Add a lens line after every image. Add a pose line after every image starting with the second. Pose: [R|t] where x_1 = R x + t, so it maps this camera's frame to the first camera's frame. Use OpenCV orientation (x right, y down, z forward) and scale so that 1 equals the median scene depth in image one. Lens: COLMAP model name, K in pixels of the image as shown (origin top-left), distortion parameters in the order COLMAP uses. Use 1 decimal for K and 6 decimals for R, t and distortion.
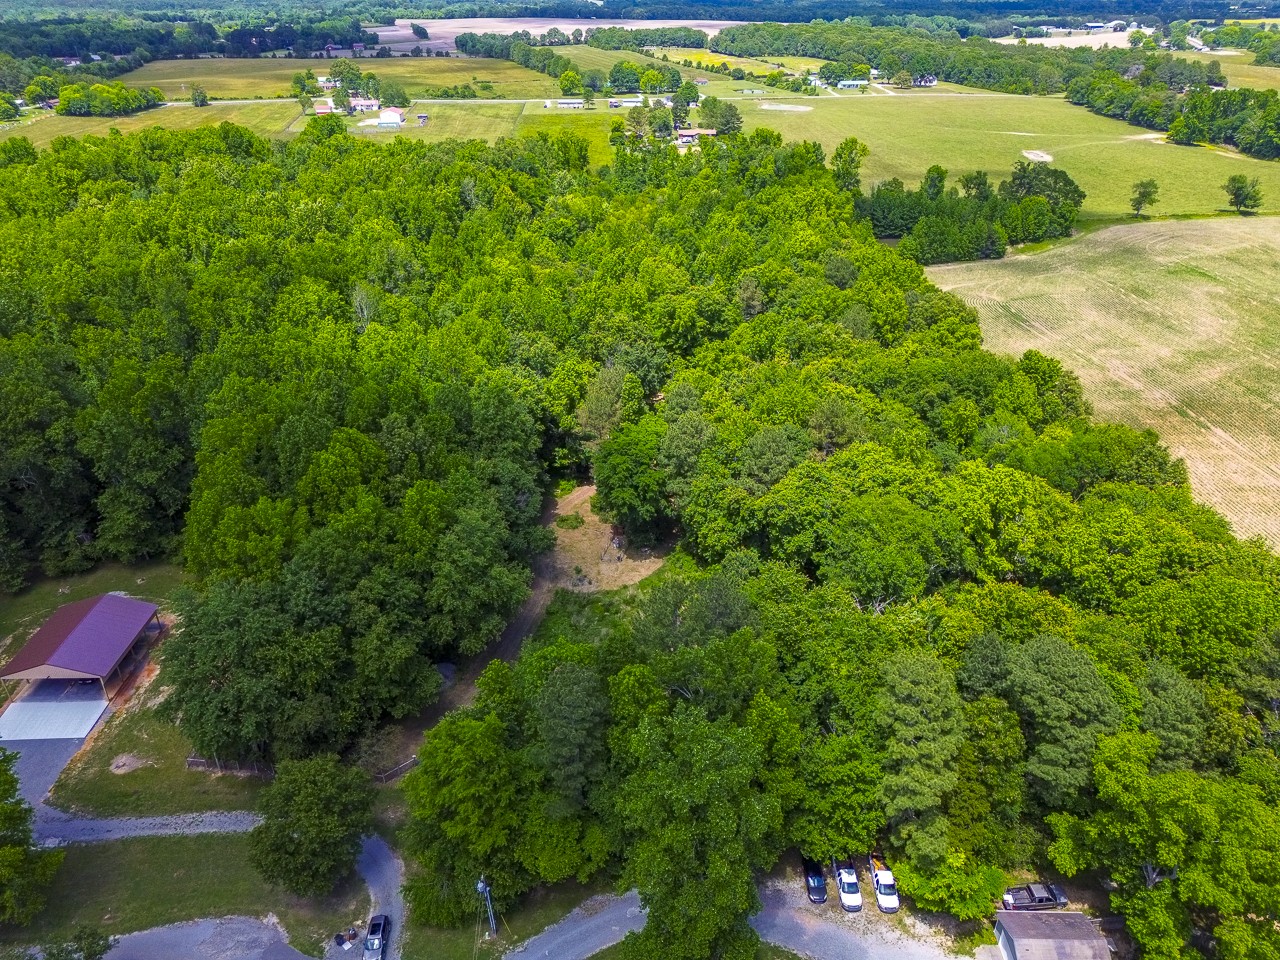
lens RADIAL K [[893.3, 0, 645.5], [0, 893.3, 482.4], [0, 0, 1]] dist [0.053107, -0.034386]
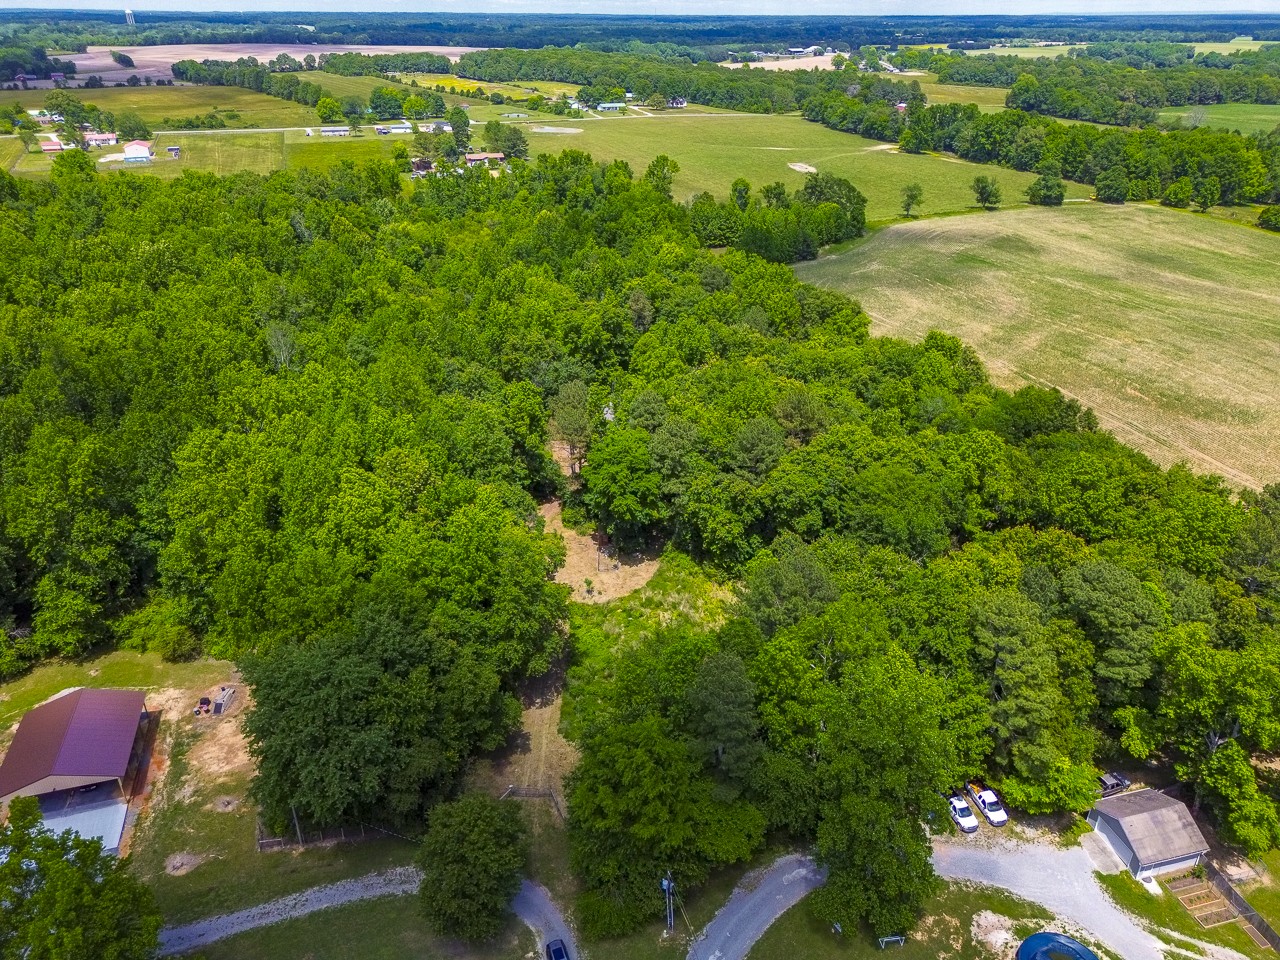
lens RADIAL K [[893.3, 0, 641.4], [0, 893.3, 481.8], [0, 0, 1]] dist [0.053107, -0.034386]
pose [[0.961488, -0.125838, 0.244346, -0.096050], [0.131488, 0.991294, -0.006884, 0.000116], [-0.241352, 0.038747, 0.969664, 0.000078]]
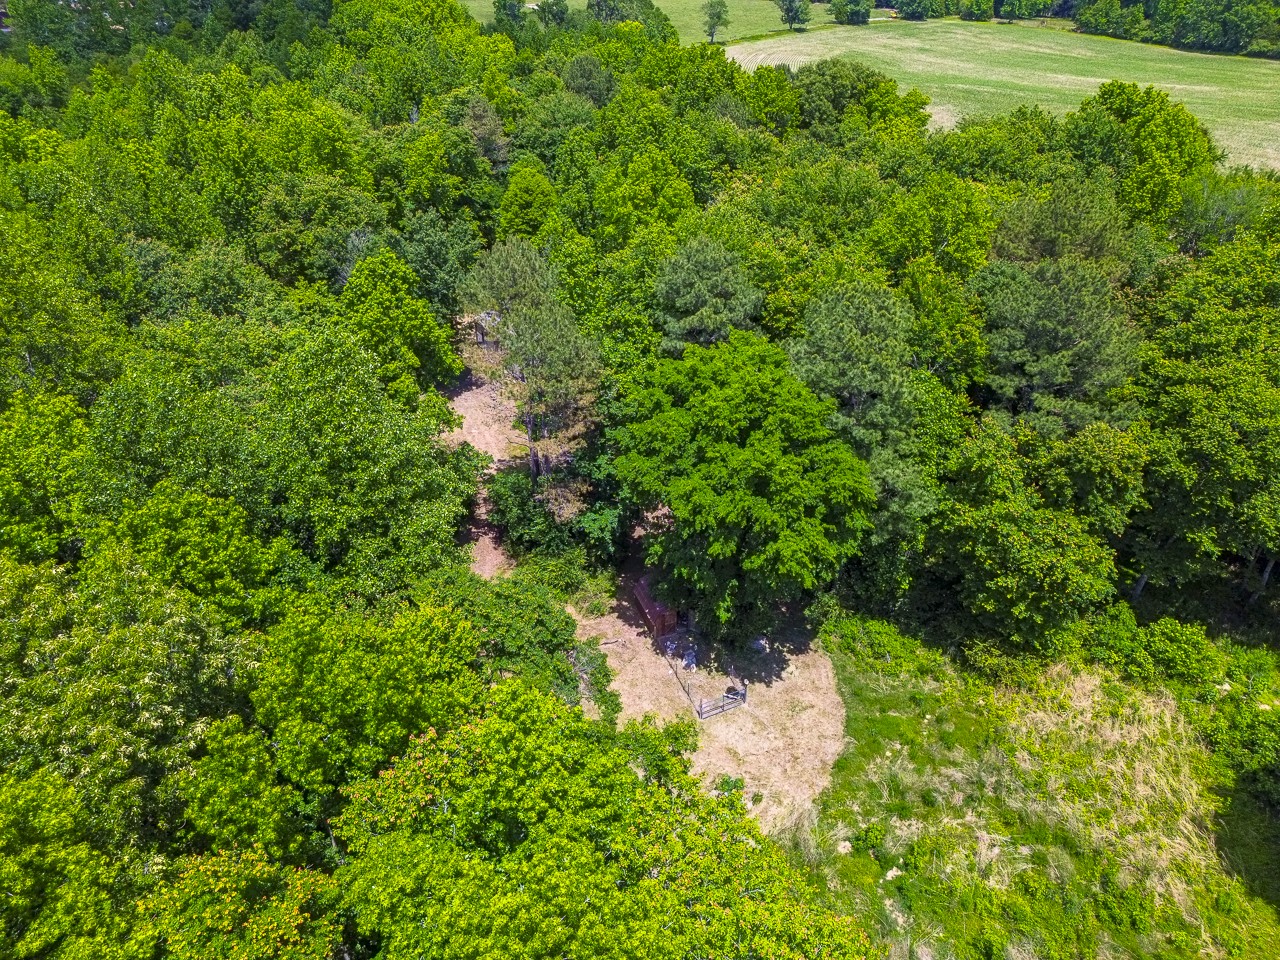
lens RADIAL K [[893.3, 0, 638.2], [0, 893.3, 476.9], [0, 0, 1]] dist [0.053107, -0.034386]
pose [[0.814970, -0.317972, 0.484478, -0.092270], [0.286842, 0.947763, 0.139522, -0.030315], [-0.503534, 0.025262, 0.863606, 0.271671]]
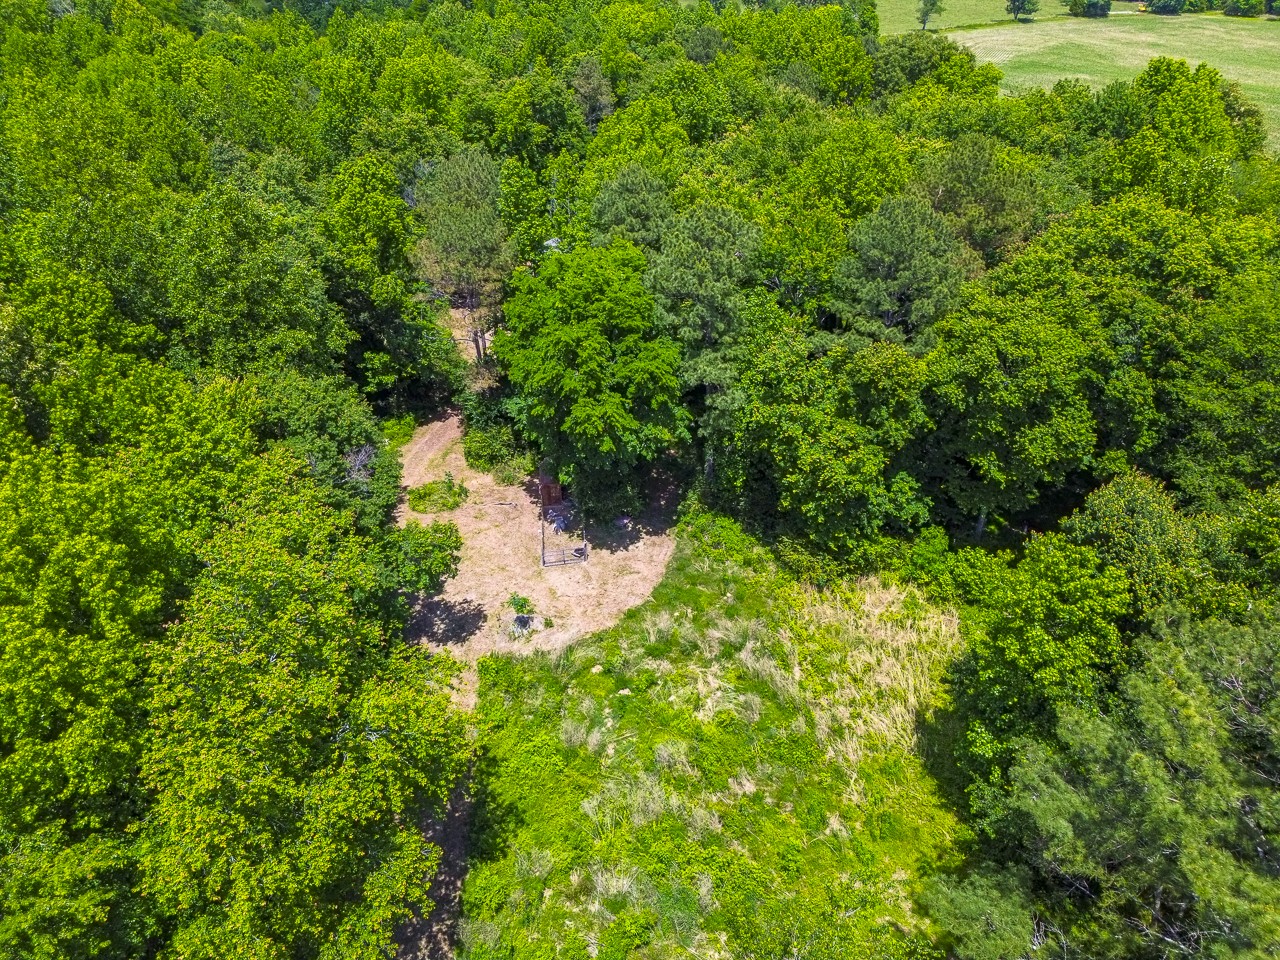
lens RADIAL K [[893.3, 0, 642.2], [0, 893.3, 480.1], [0, 0, 1]] dist [0.053107, -0.034386]
pose [[0.939668, -0.193834, 0.281874, -0.049668], [0.173411, 0.980166, 0.095934, 0.003604], [-0.294878, -0.041266, 0.954643, 0.220829]]
